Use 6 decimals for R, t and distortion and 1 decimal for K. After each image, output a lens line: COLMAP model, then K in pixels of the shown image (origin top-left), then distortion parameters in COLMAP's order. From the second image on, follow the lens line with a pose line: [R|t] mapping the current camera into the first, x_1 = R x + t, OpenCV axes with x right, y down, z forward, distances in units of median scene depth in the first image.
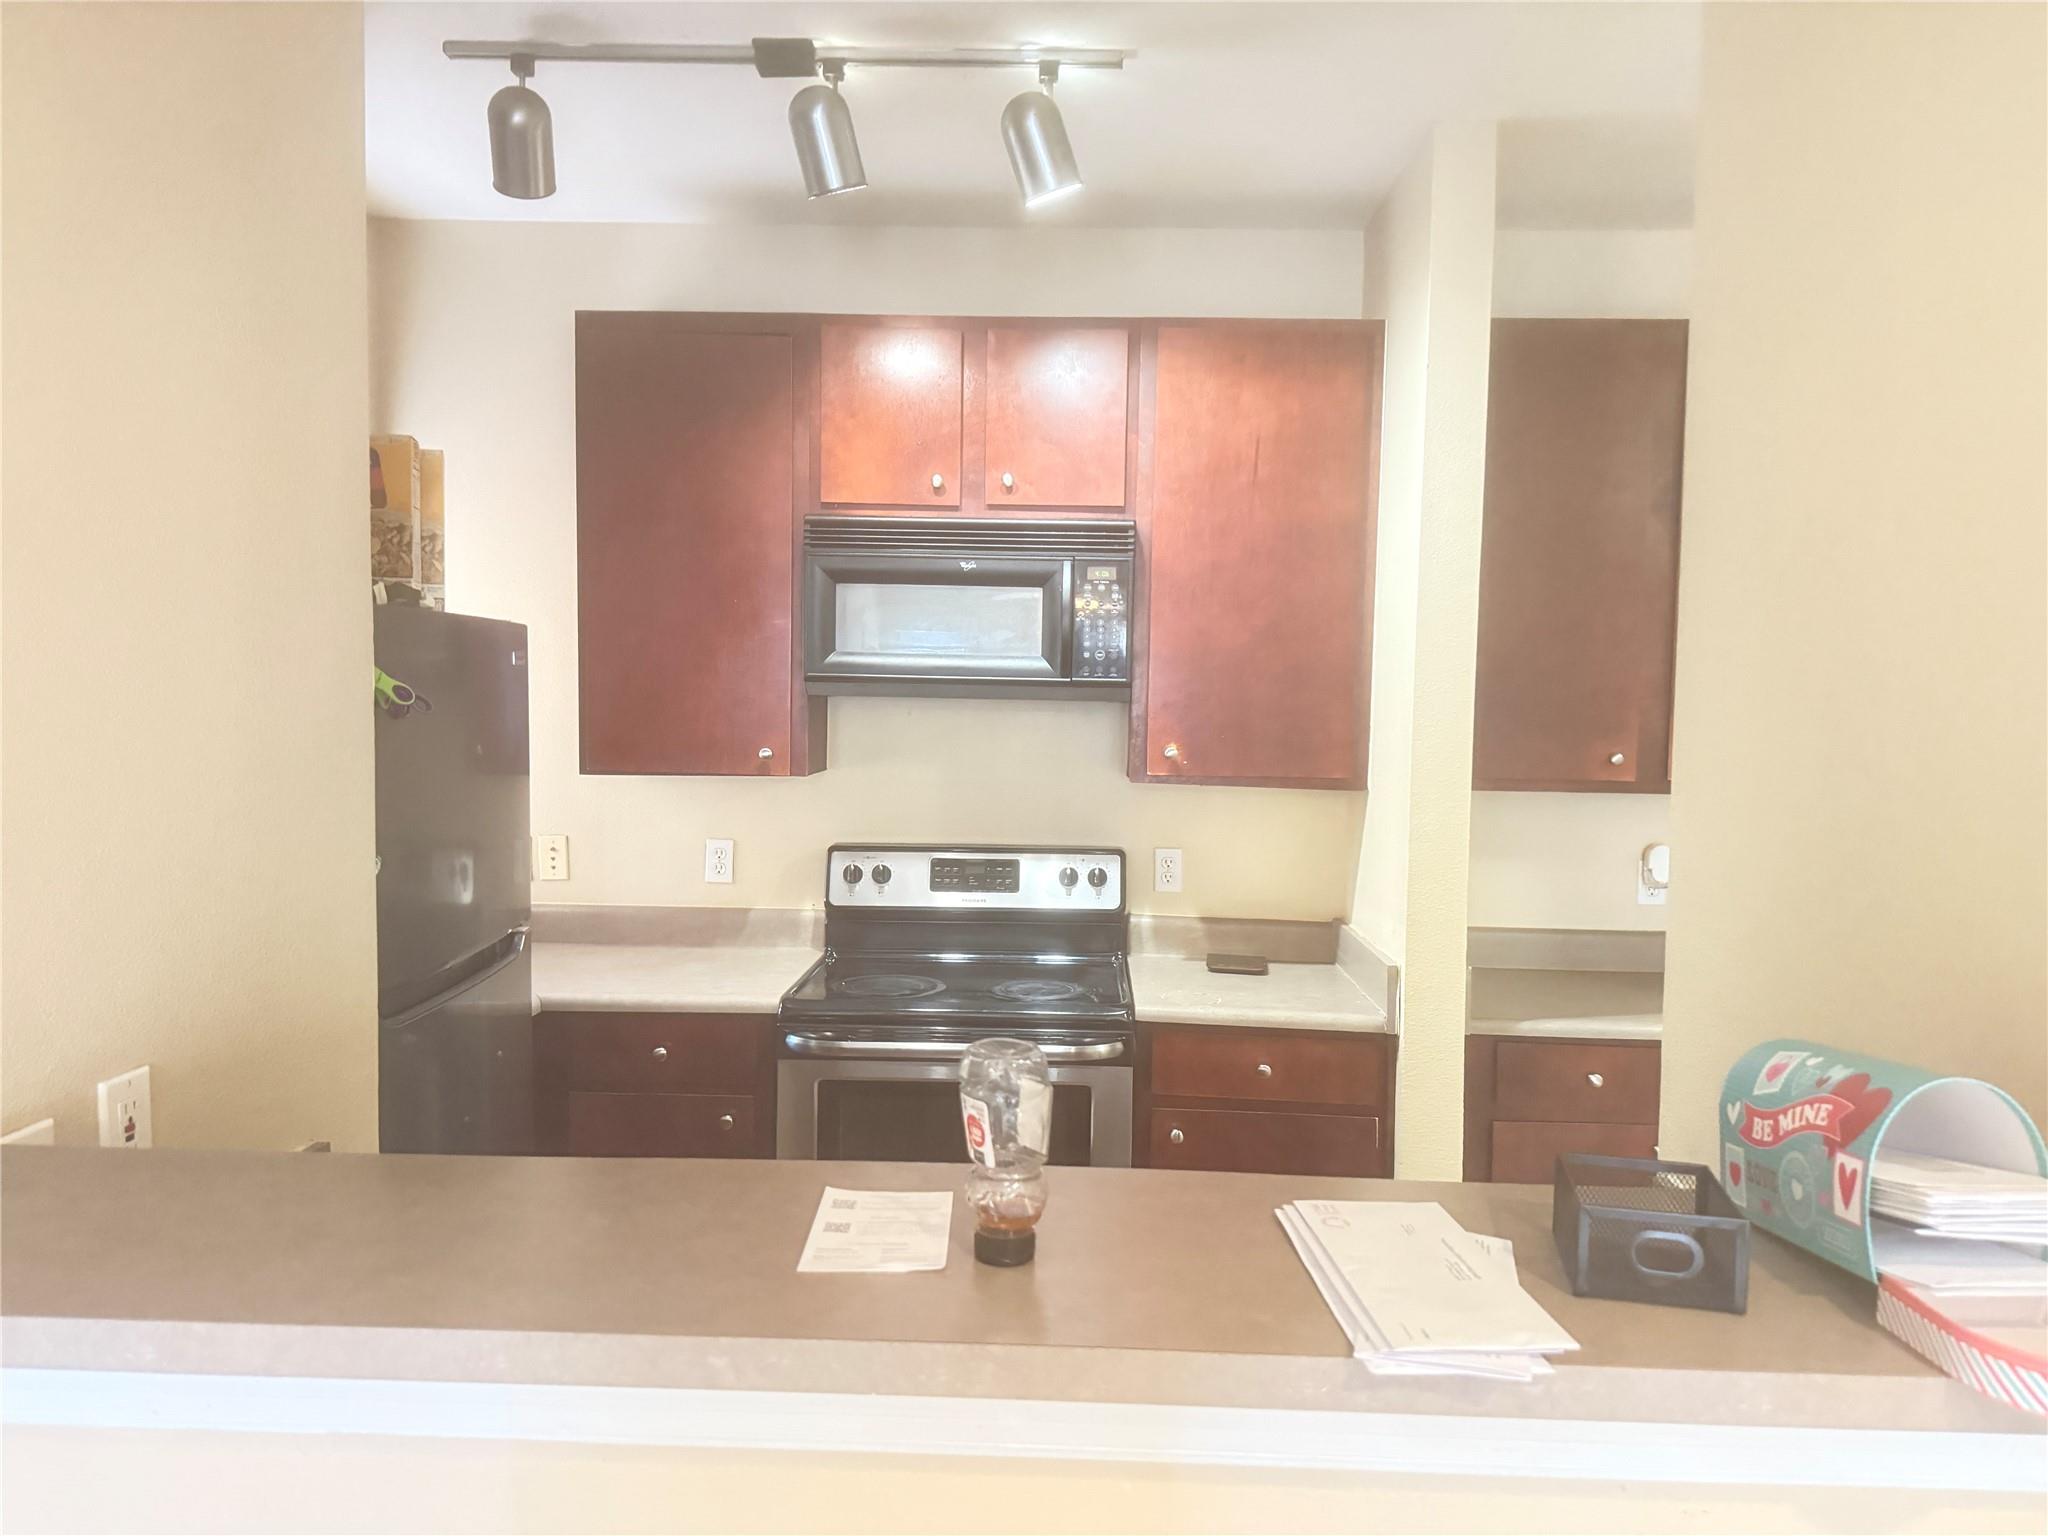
lens RADIAL K [[1441.4, 0, 1024.0], [0, 1441.4, 768.0], [0, 0, 1]] dist [0.066109, -0.109060]
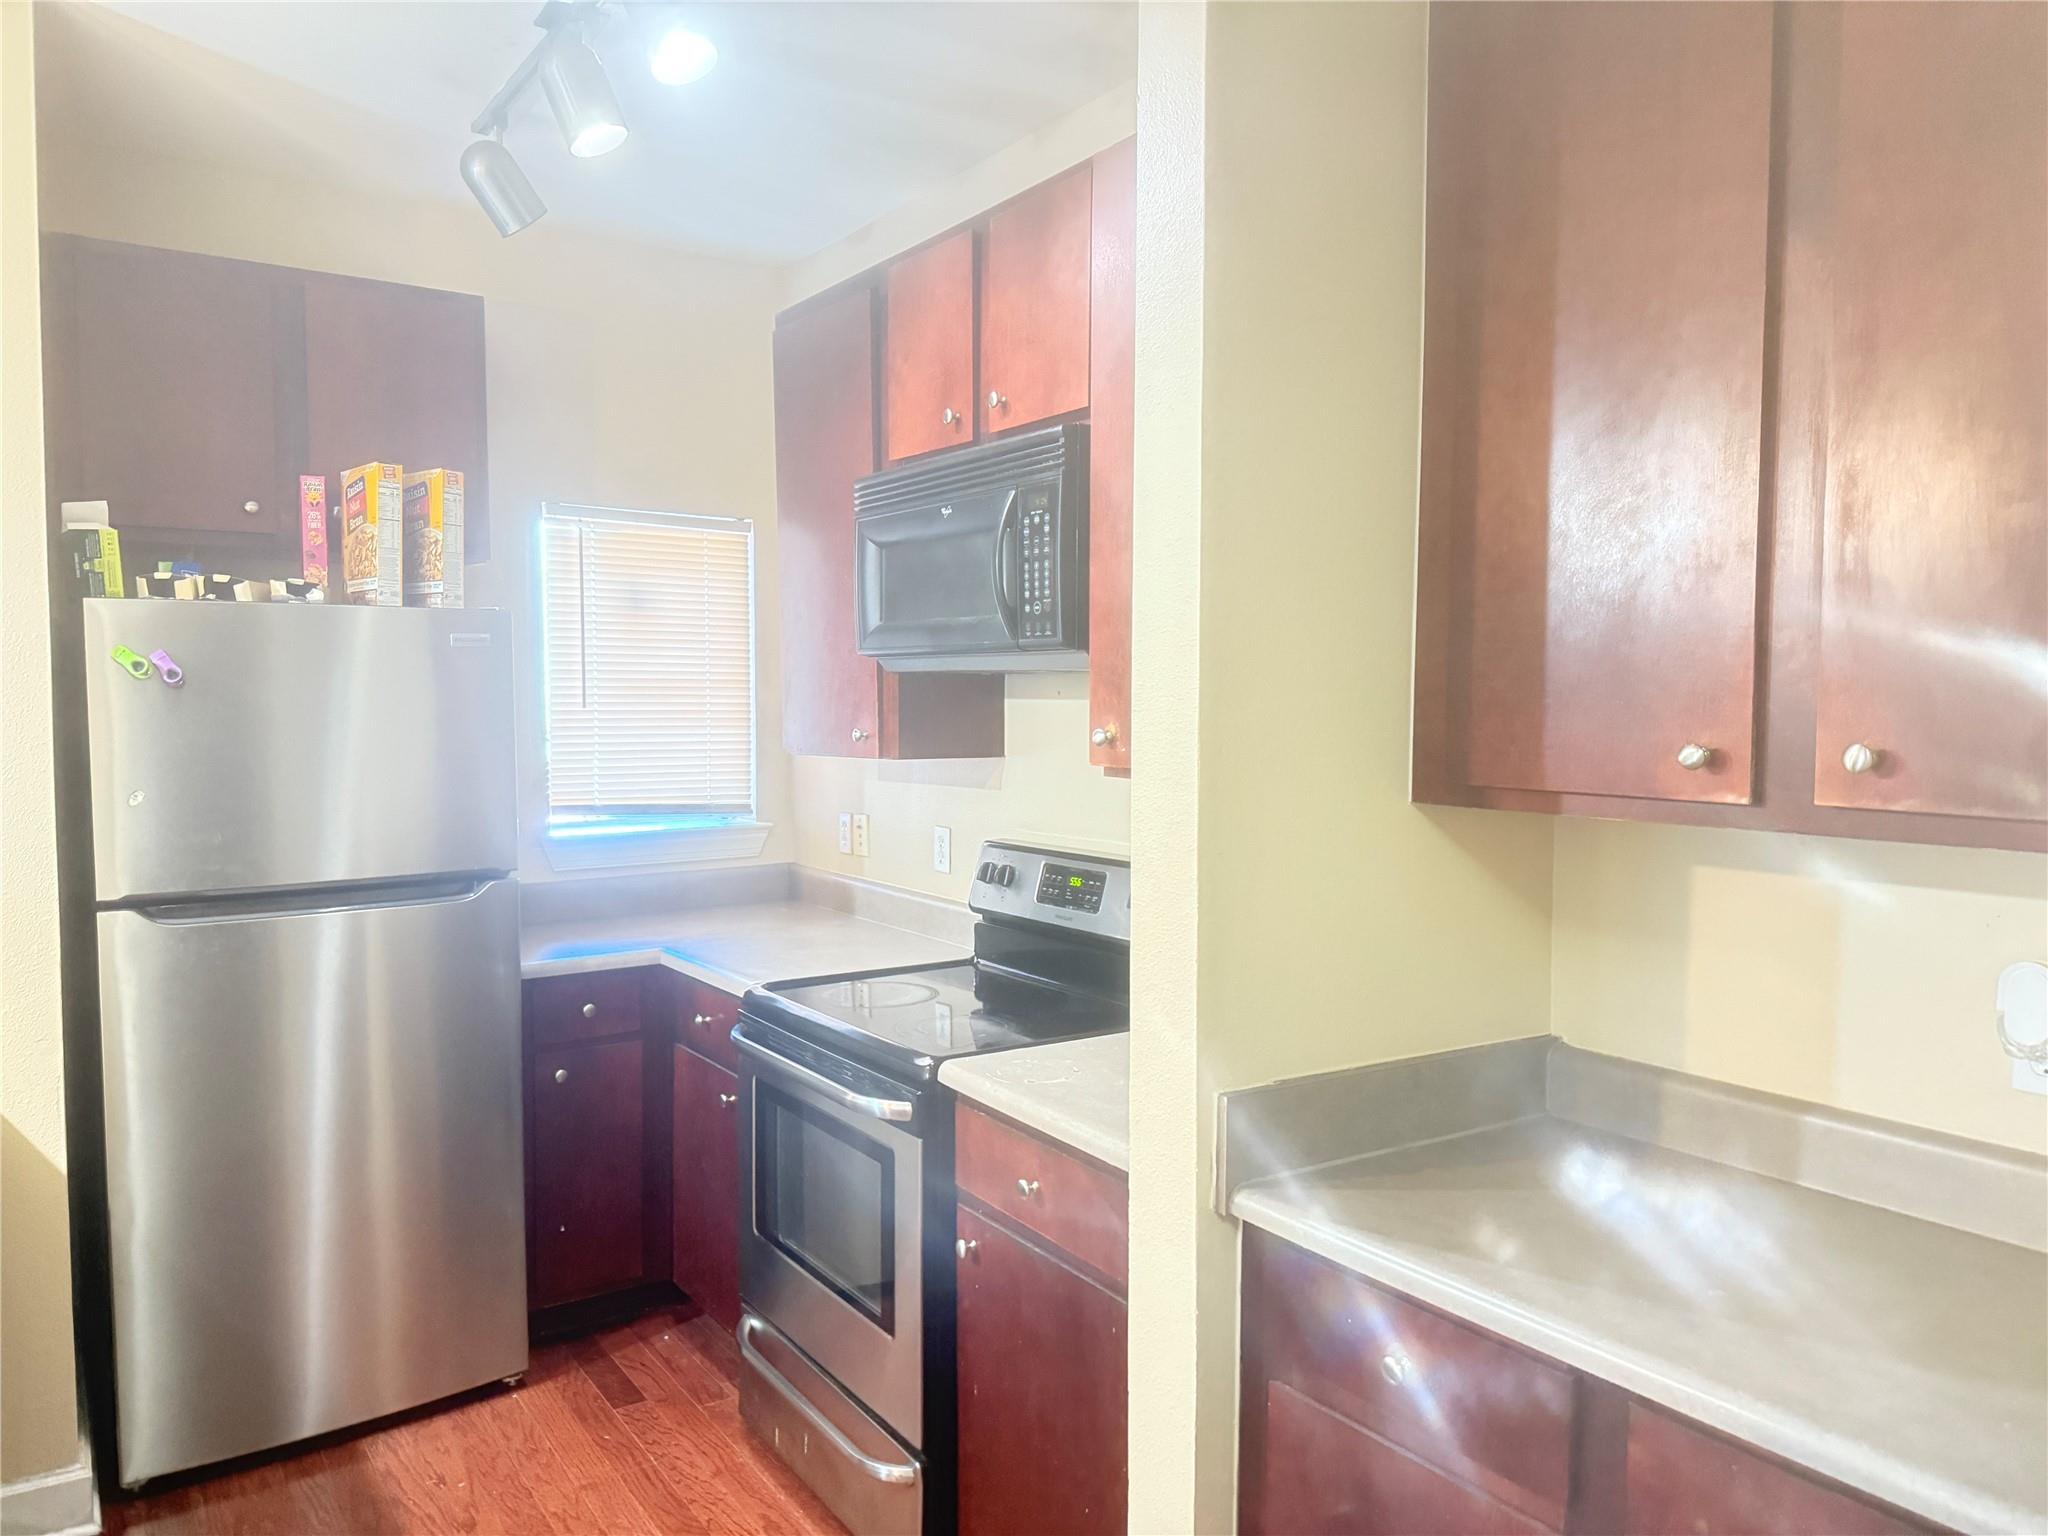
lens RADIAL K [[1441.4, 0, 1024.0], [0, 1441.4, 768.0], [0, 0, 1]] dist [0.066109, -0.109060]
pose [[0.581320, 0.025998, -0.813259, 0.667152], [-0.034394, 0.999381, 0.007363, 0.001736], [0.812948, 0.023691, 0.581855, 0.542662]]
